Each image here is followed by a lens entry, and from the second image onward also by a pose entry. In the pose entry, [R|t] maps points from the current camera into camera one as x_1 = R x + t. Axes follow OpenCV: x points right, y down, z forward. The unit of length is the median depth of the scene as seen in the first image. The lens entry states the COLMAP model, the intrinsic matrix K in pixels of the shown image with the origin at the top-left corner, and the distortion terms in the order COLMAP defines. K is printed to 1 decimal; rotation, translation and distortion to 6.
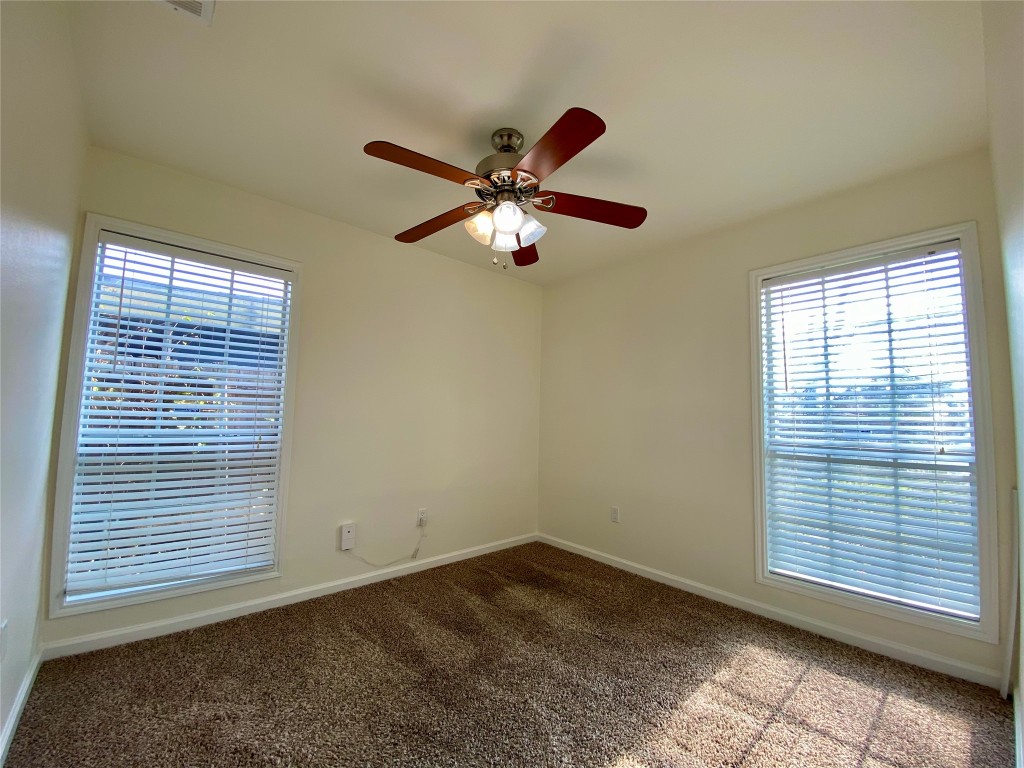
lens RADIAL K [[418.3, 0, 510.1], [0, 418.3, 384.0], [0, 0, 1]] dist [0.013429, -0.017549]
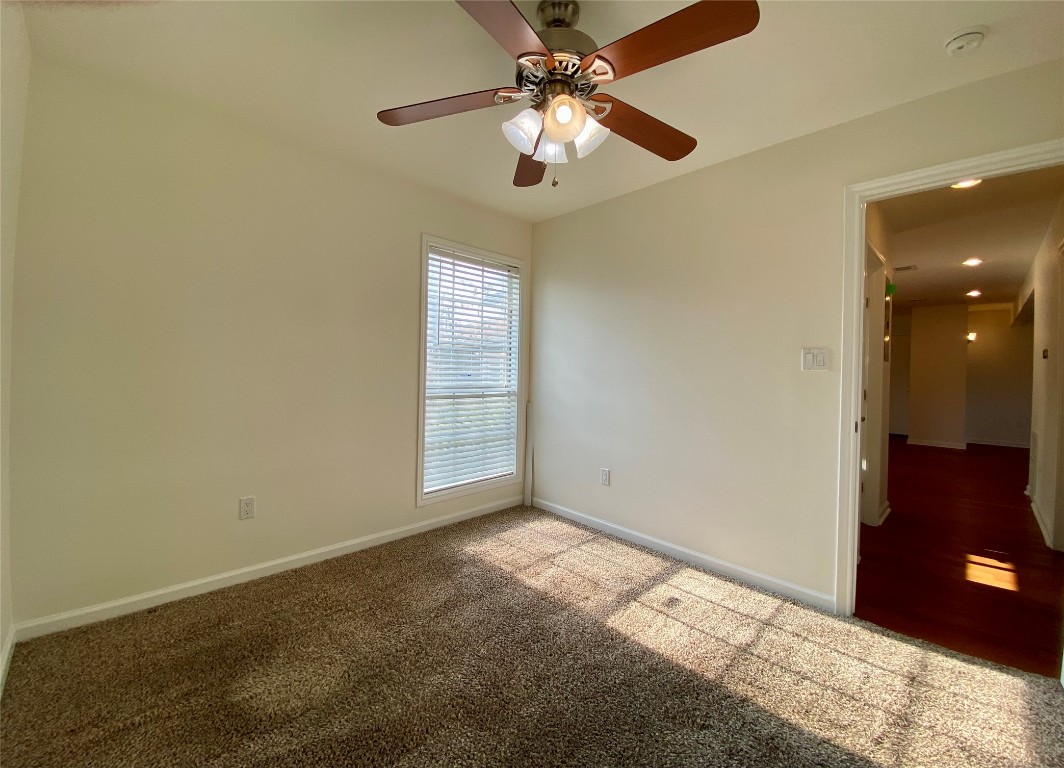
lens RADIAL K [[434.6, 0, 531.6], [0, 434.6, 369.5], [0, 0, 1]] dist [-0.000866, -0.000259]
pose [[-0.064876, -0.022921, 0.997630, -0.701130], [-0.100166, 0.994837, 0.016343, 0.046977], [-0.992853, -0.098868, -0.066837, 0.899858]]
